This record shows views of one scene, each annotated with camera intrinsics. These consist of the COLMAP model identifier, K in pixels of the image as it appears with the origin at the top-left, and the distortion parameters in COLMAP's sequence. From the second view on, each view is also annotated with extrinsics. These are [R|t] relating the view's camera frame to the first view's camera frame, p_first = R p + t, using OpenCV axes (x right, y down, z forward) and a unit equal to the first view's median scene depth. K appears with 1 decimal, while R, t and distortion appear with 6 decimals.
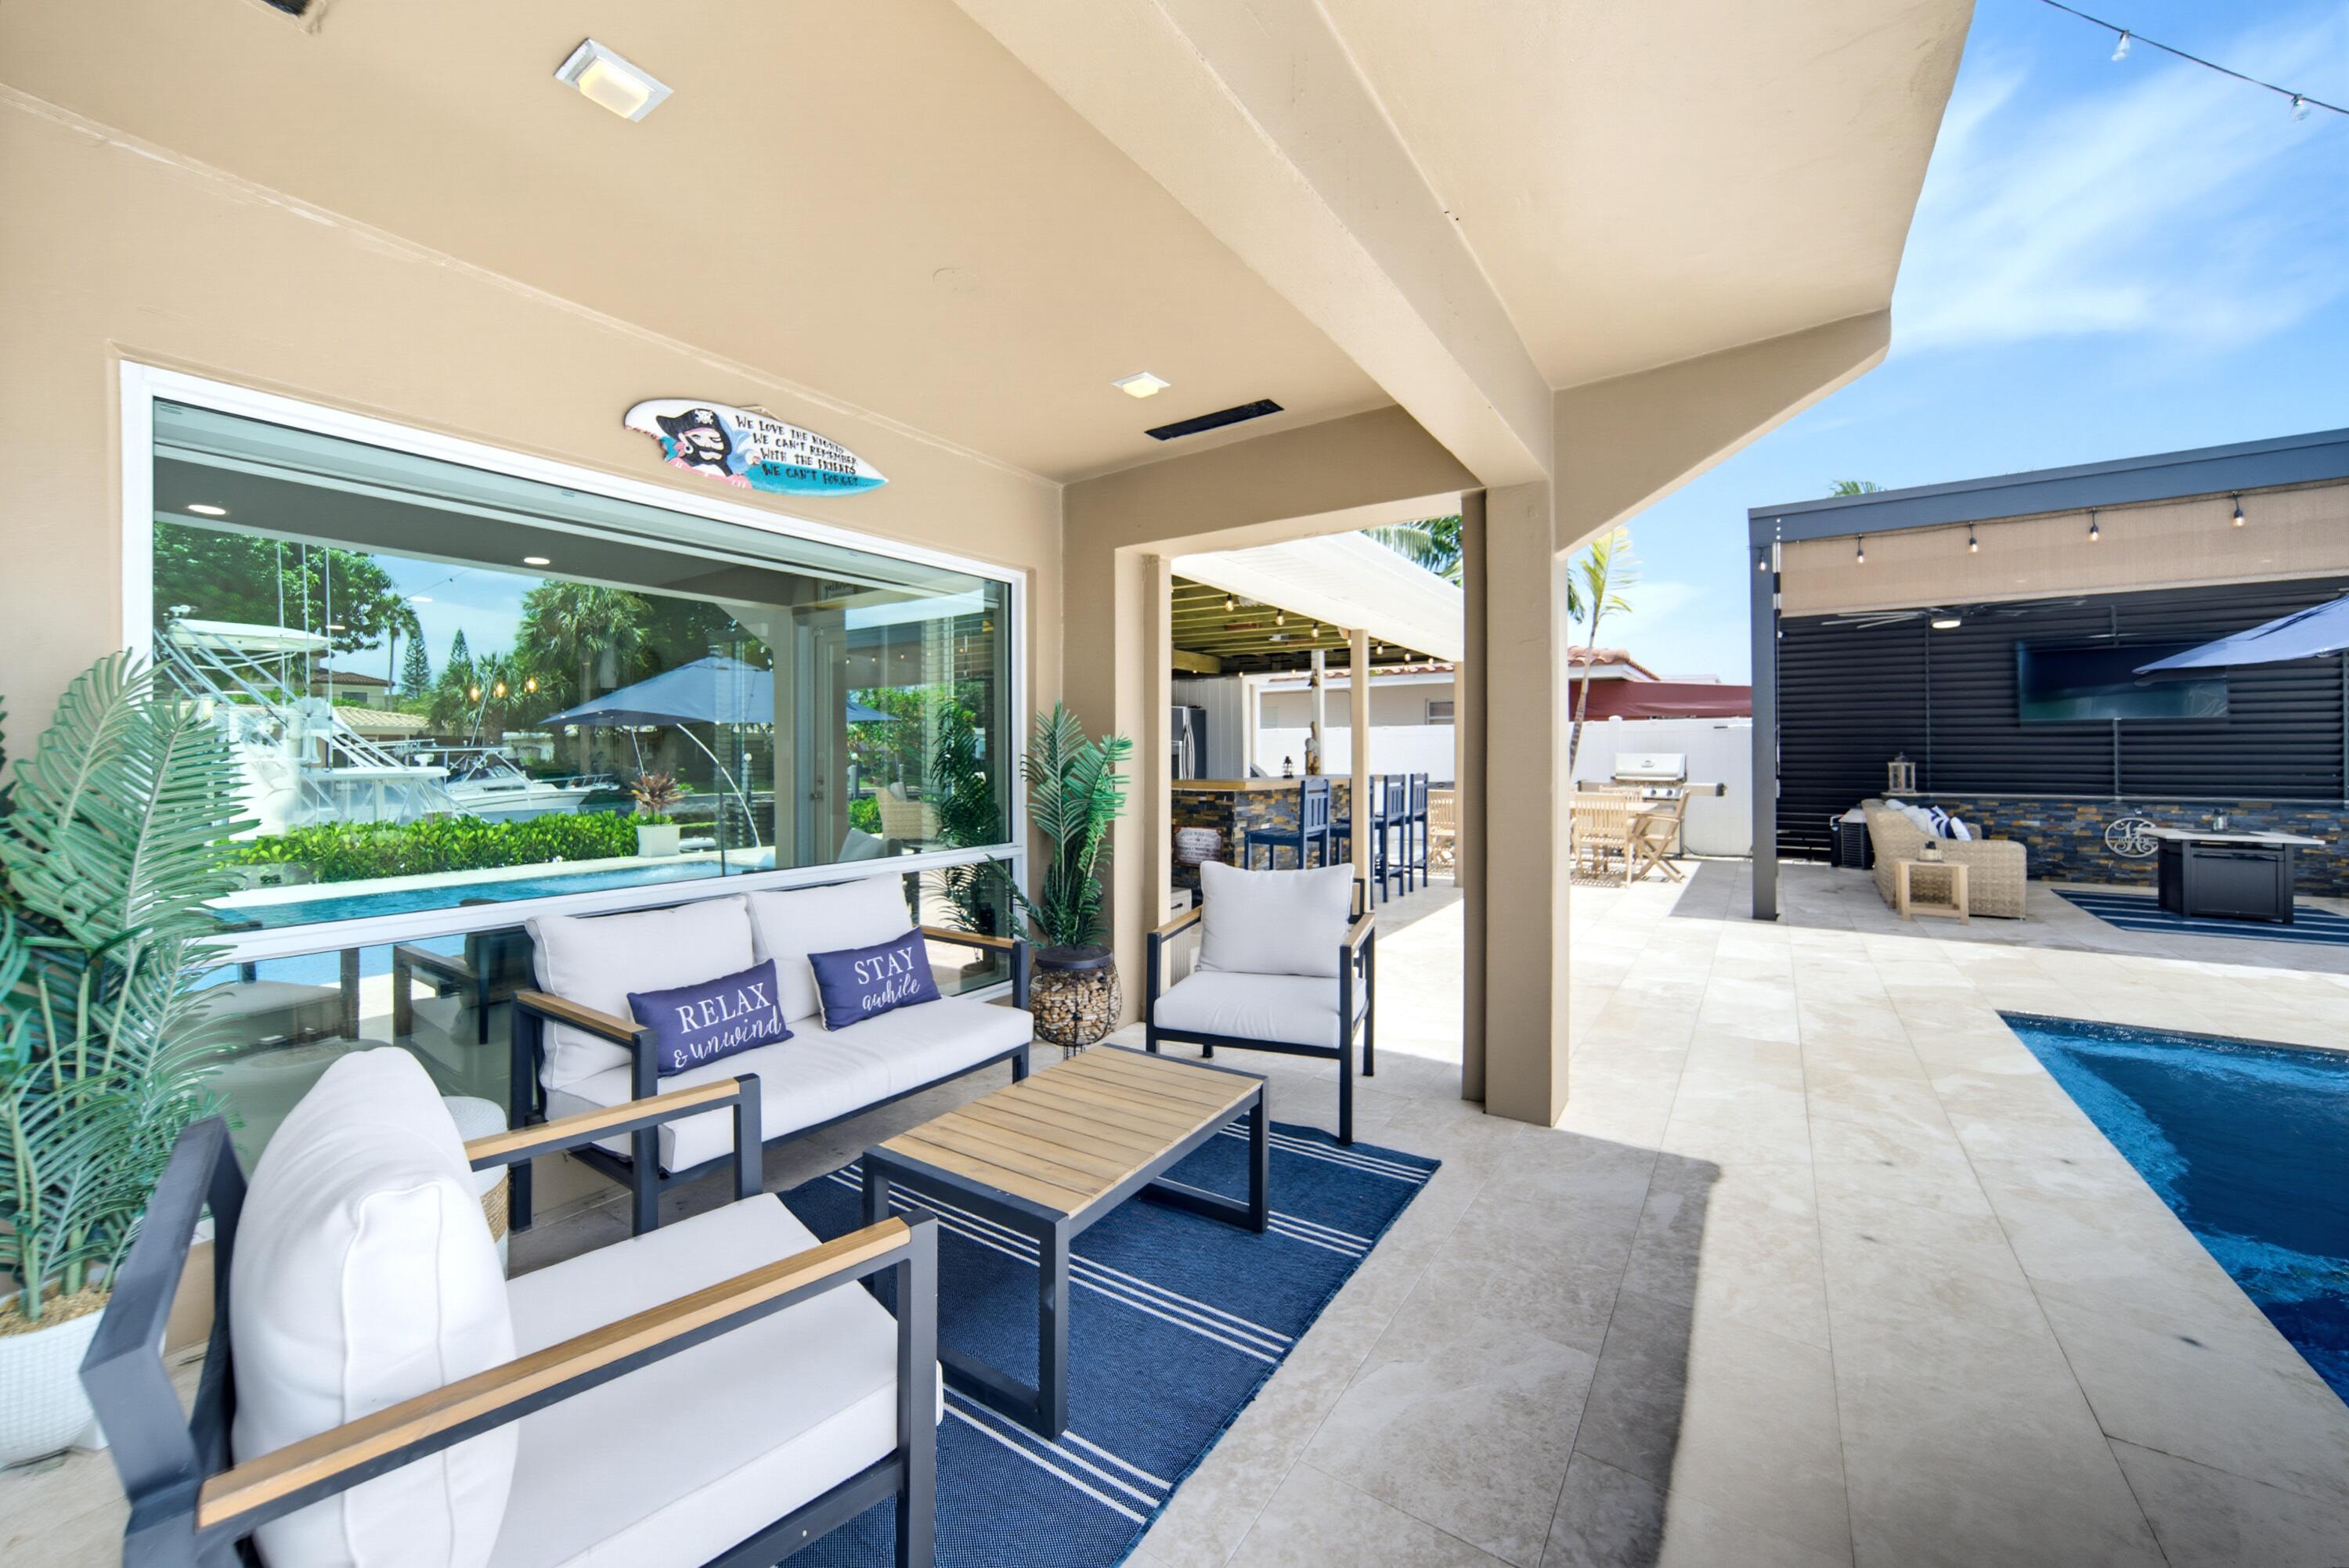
lens RADIAL K [[892.5, 0, 1151.2], [0, 892.5, 749.1], [0, 0, 1]] dist [0.000784, 0.000274]
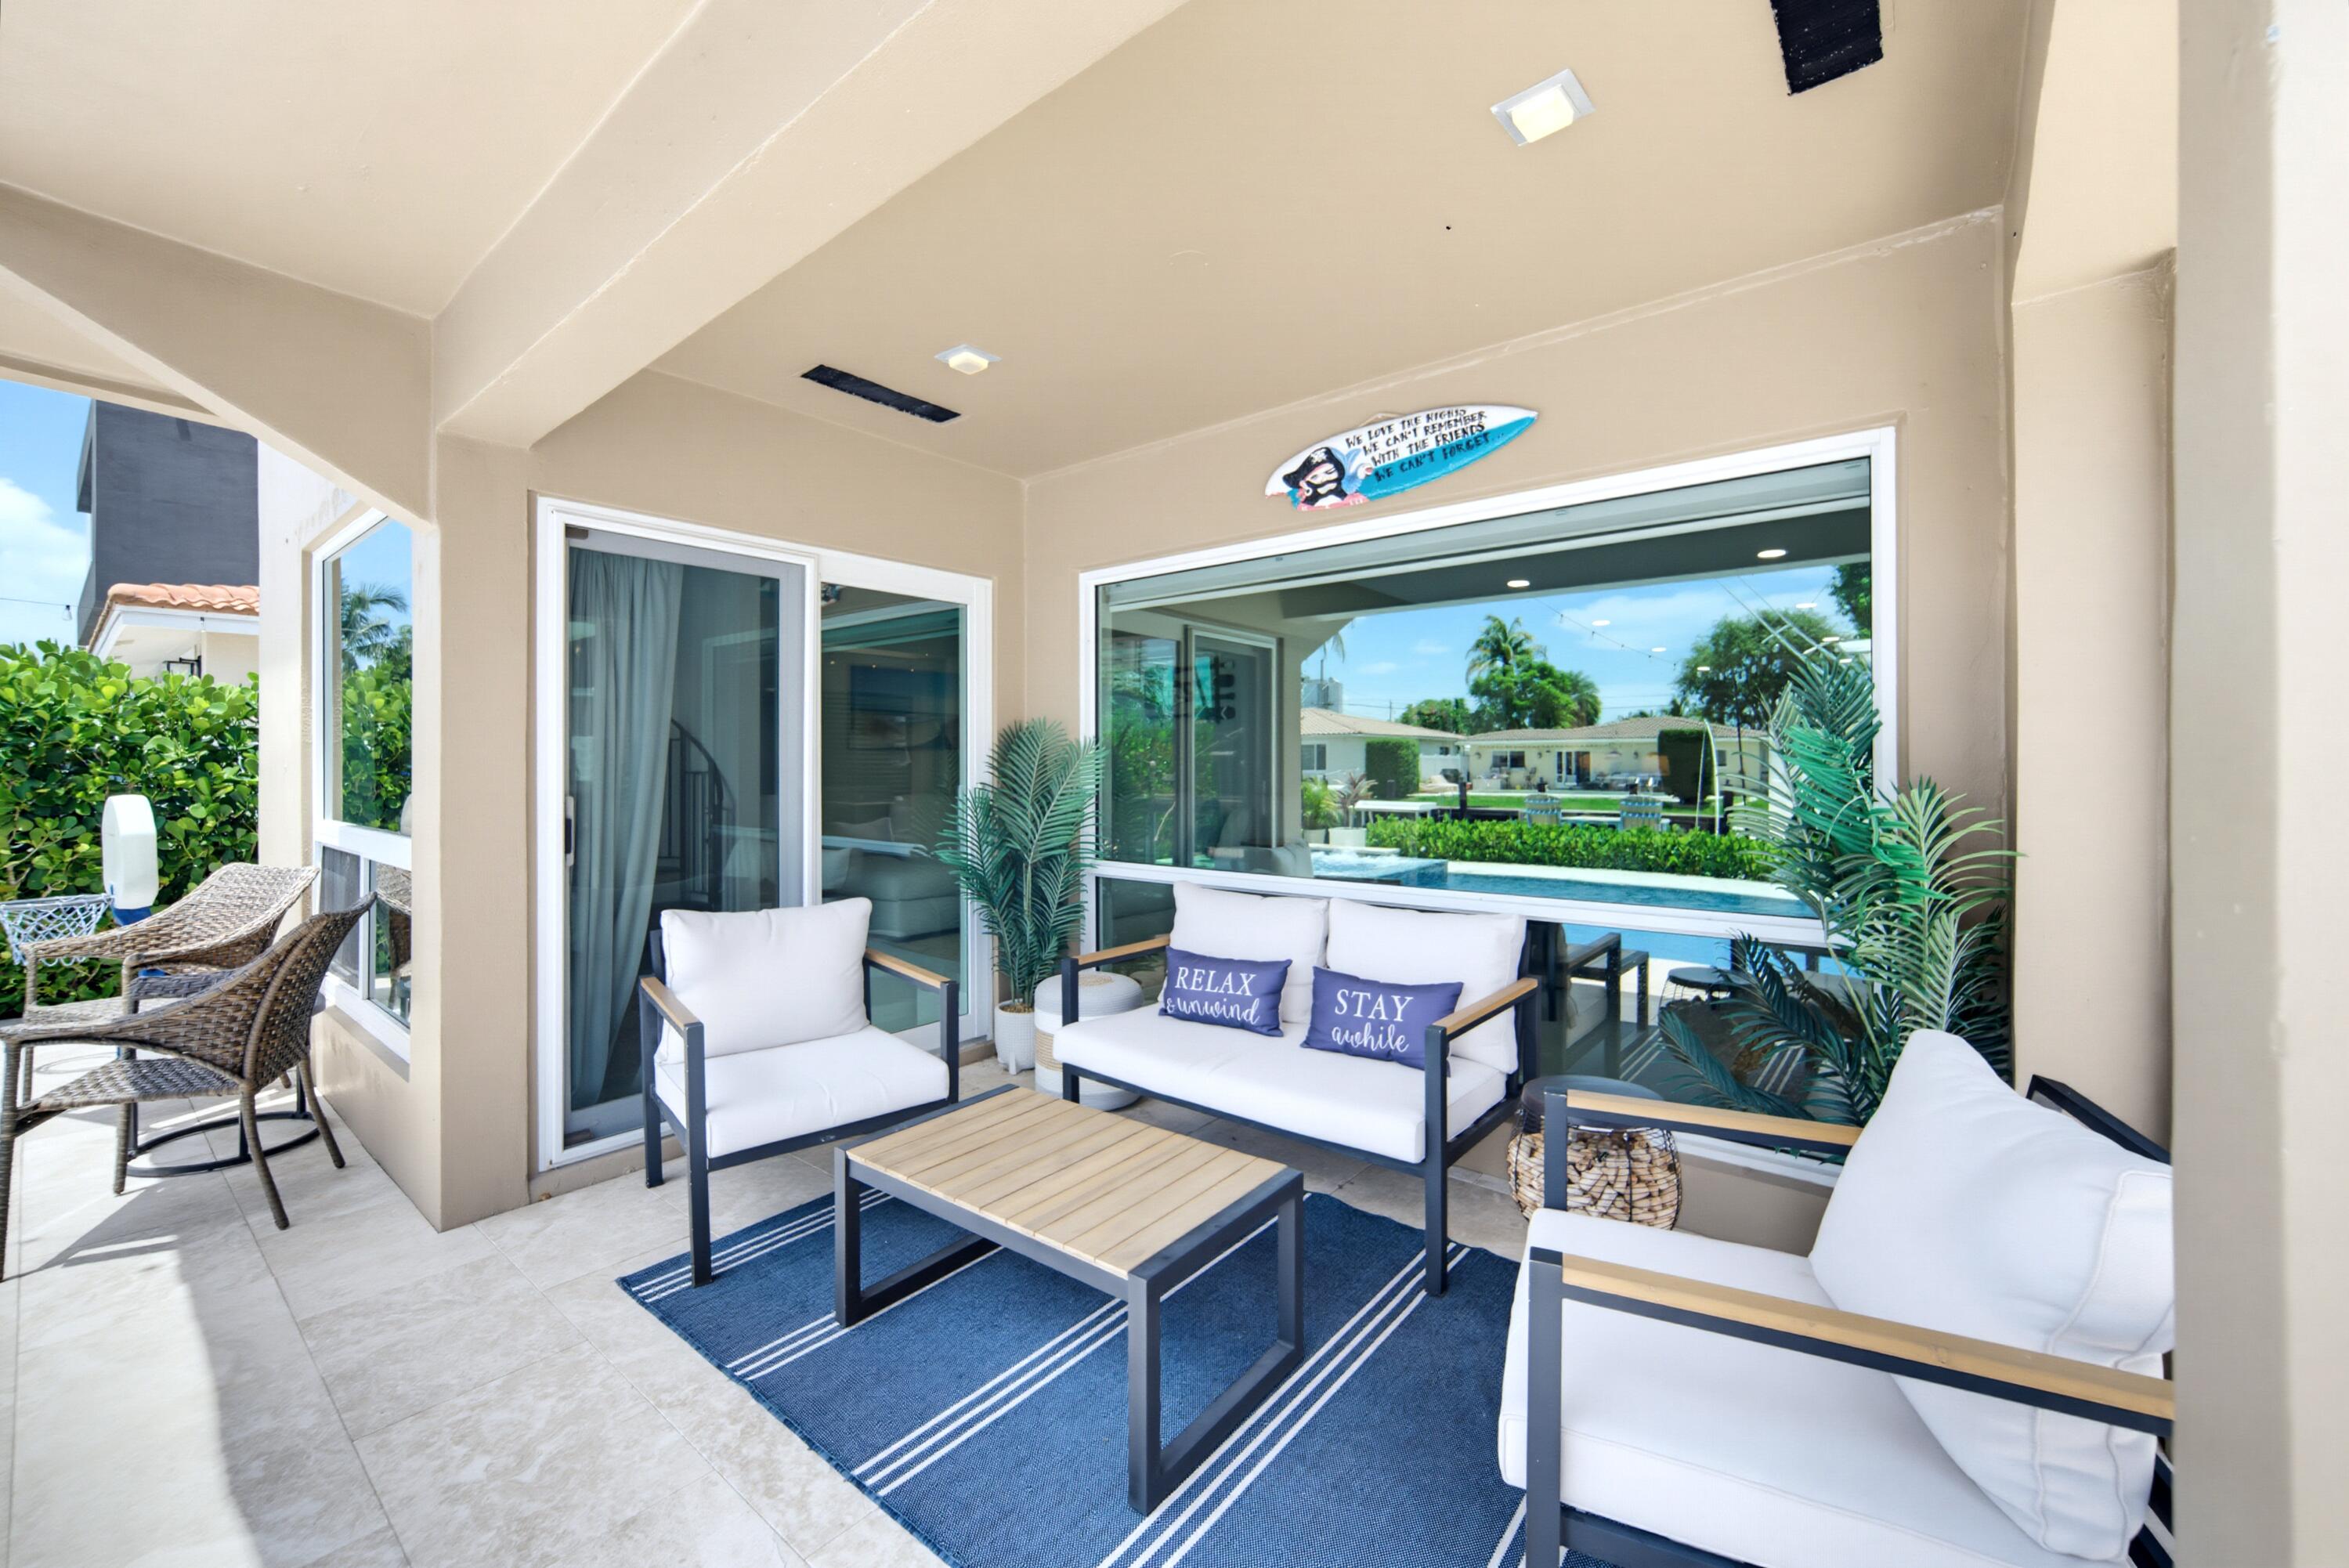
lens RADIAL K [[940.5, 0, 1165.1], [0, 940.5, 759.7], [0, 0, 1]] dist [-0.010875, 0.000154]
pose [[-0.075243, 0.000476, -0.997165, 0.654804], [0.006660, 0.999978, -0.000025, -0.001272], [0.997143, -0.006643, -0.075245, 0.885952]]
